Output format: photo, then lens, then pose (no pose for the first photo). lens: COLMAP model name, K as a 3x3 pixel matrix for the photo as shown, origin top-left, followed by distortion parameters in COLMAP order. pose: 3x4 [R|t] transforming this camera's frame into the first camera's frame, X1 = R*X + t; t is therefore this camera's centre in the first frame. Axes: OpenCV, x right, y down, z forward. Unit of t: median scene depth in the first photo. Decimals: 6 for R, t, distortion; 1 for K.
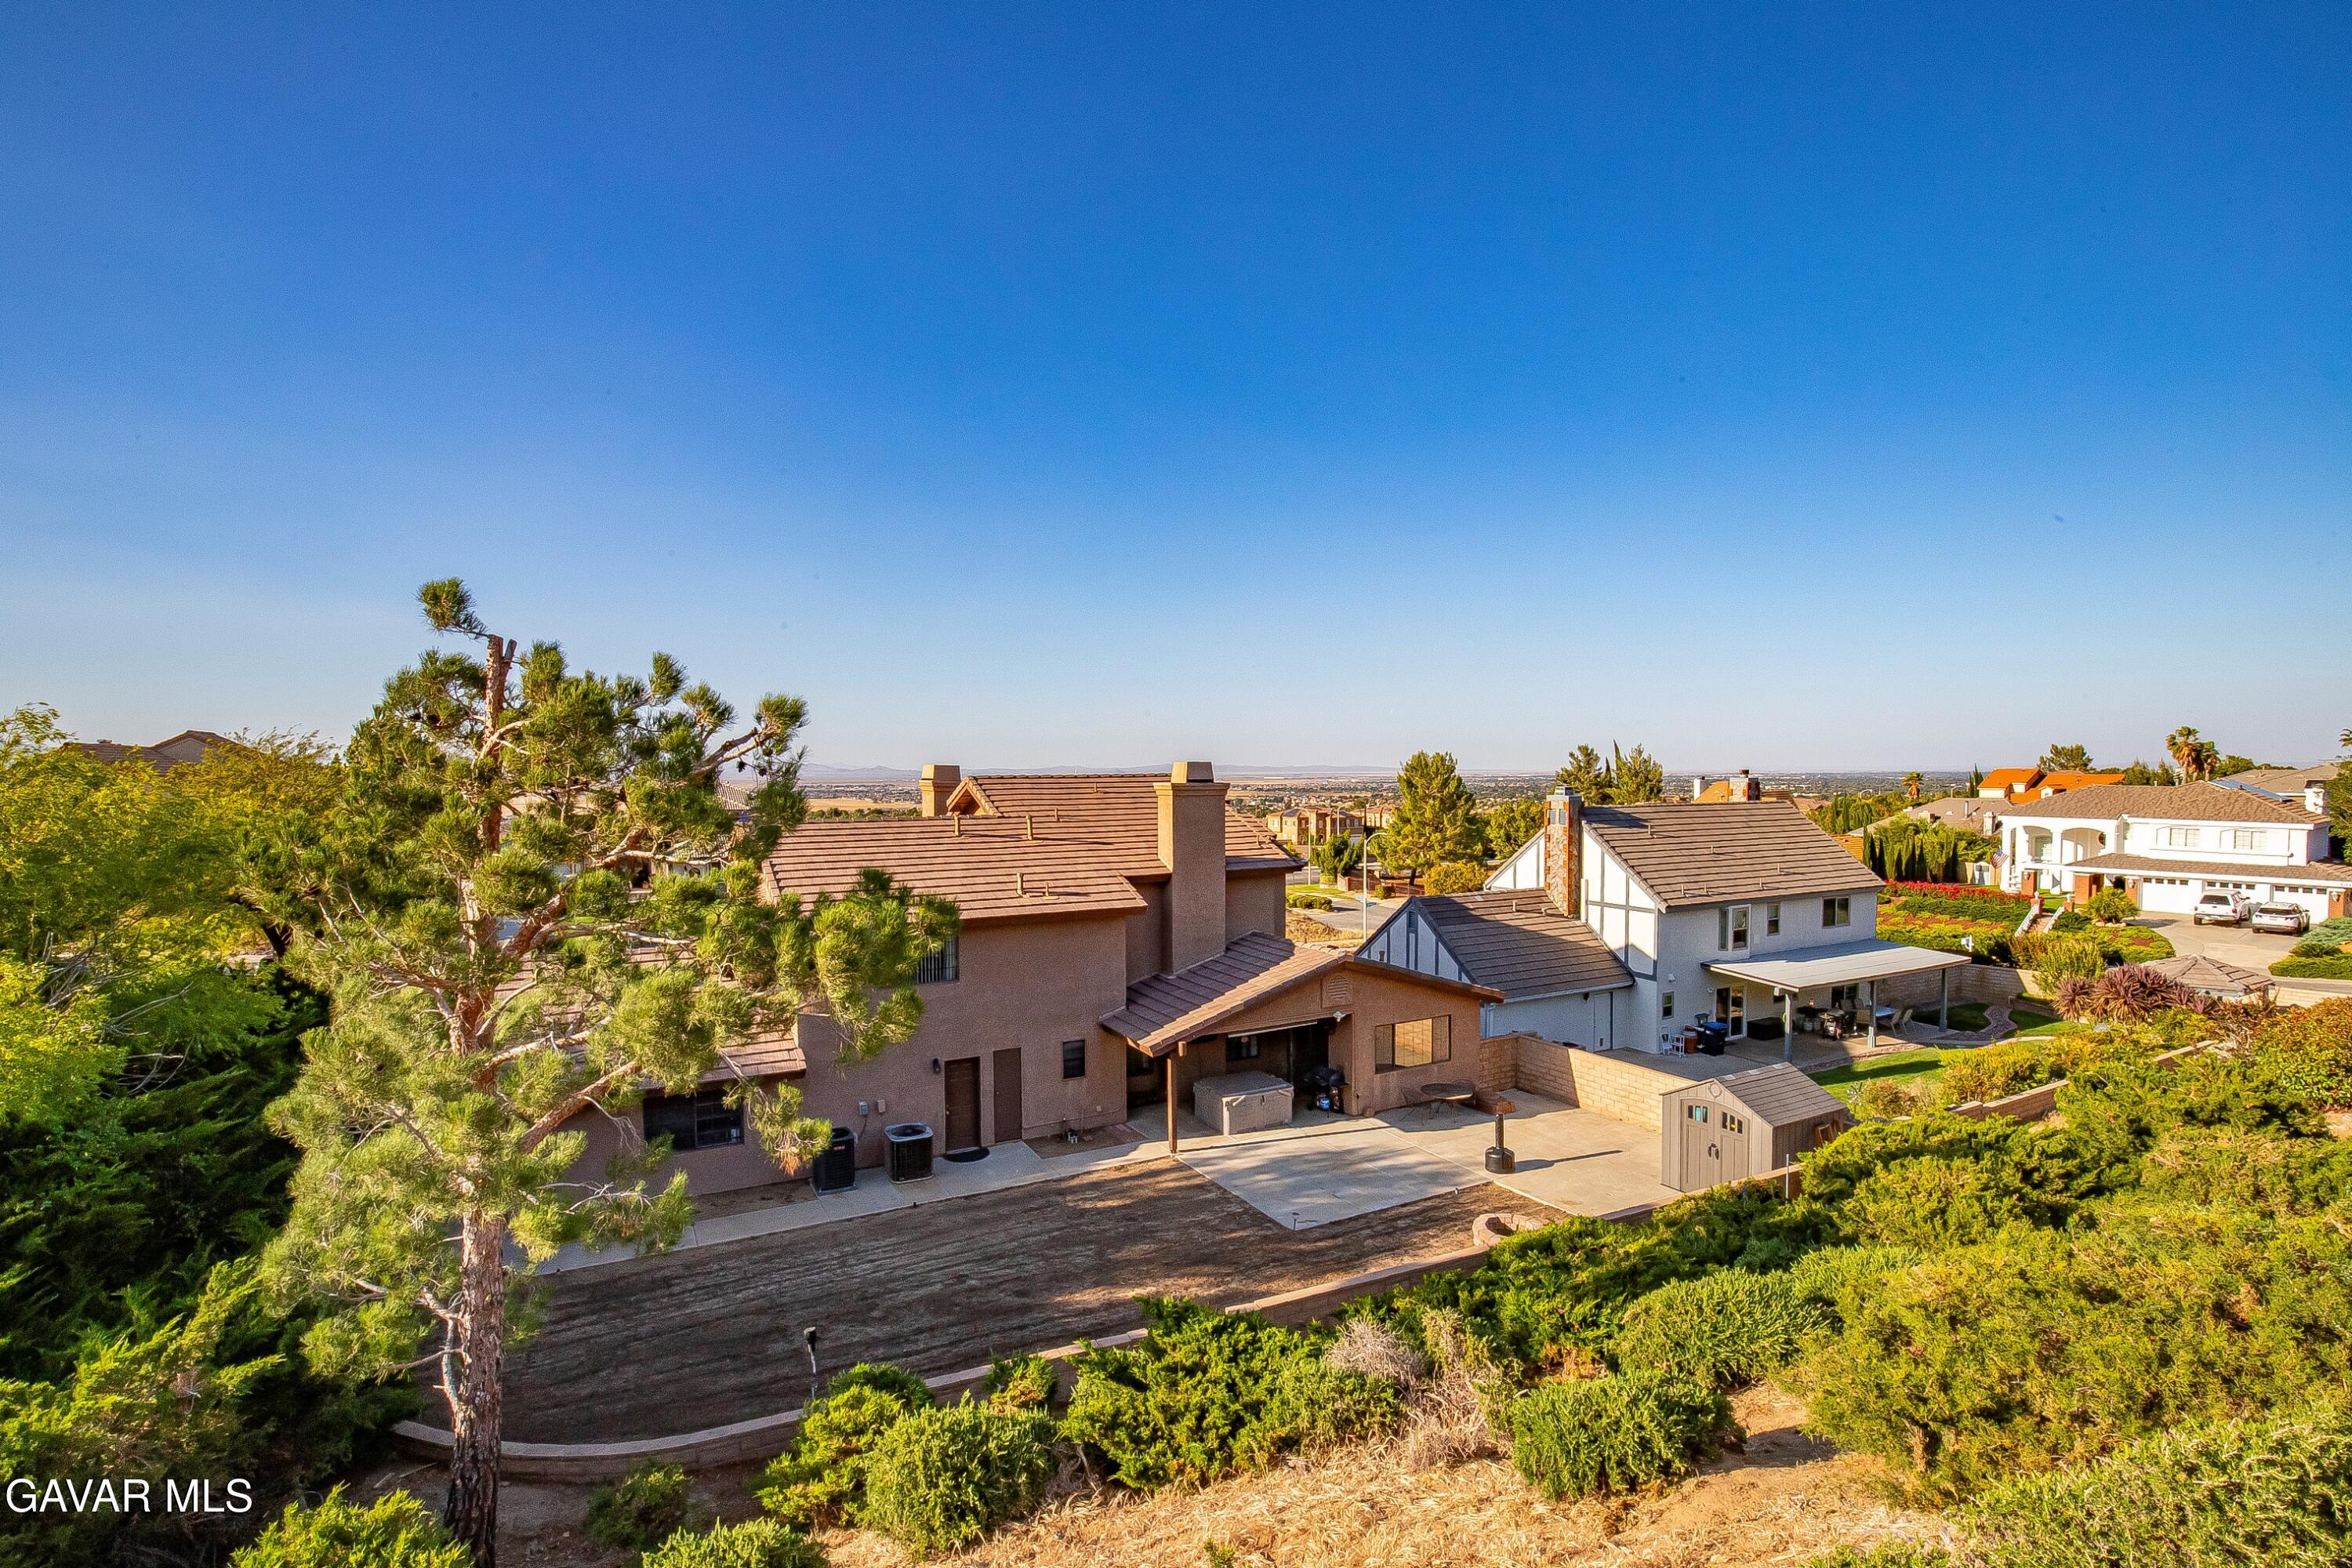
lens RADIAL K [[1031.5, 0, 1162.7], [0, 1031.5, 794.5], [0, 0, 1]] dist [-0.020250, -0.000668]
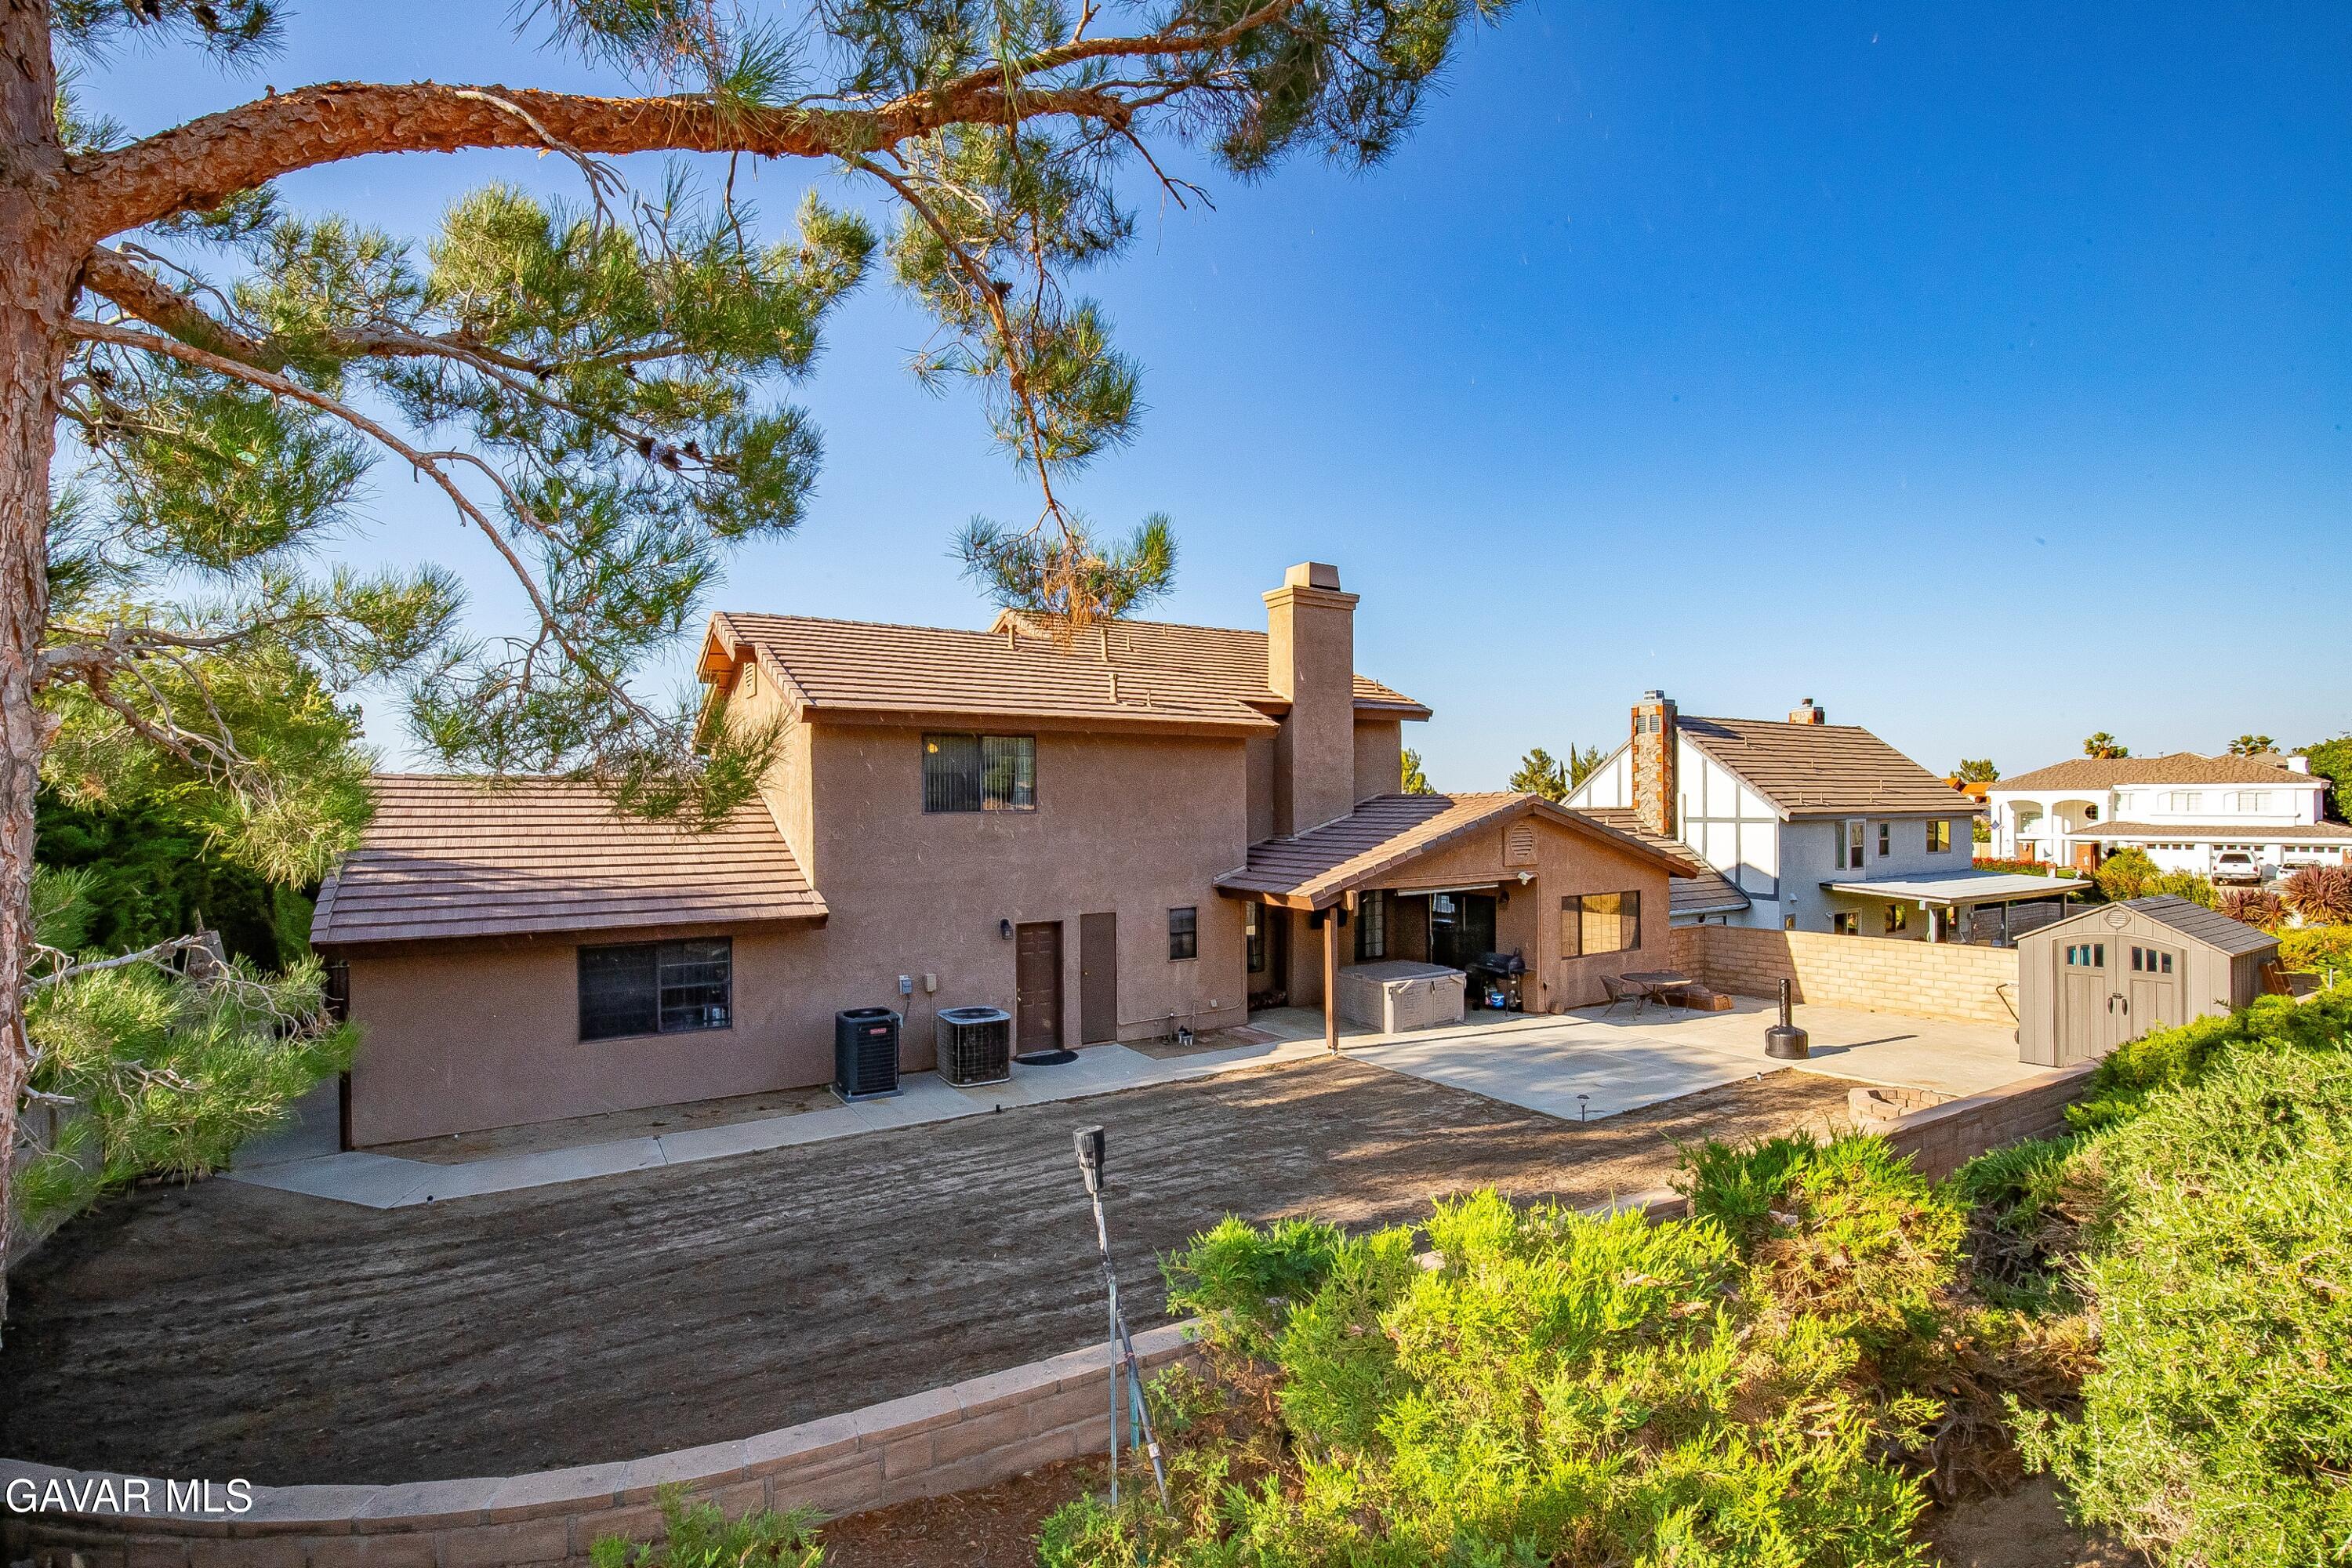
lens RADIAL K [[1031.5, 0, 1171.7], [0, 1031.5, 789.8], [0, 0, 1]] dist [-0.020250, -0.000668]
pose [[0.997605, 0.000587, 0.069167, -0.145740], [0.001212, 0.999662, -0.025972, 0.175135], [-0.069158, 0.025994, 0.997267, 0.268083]]
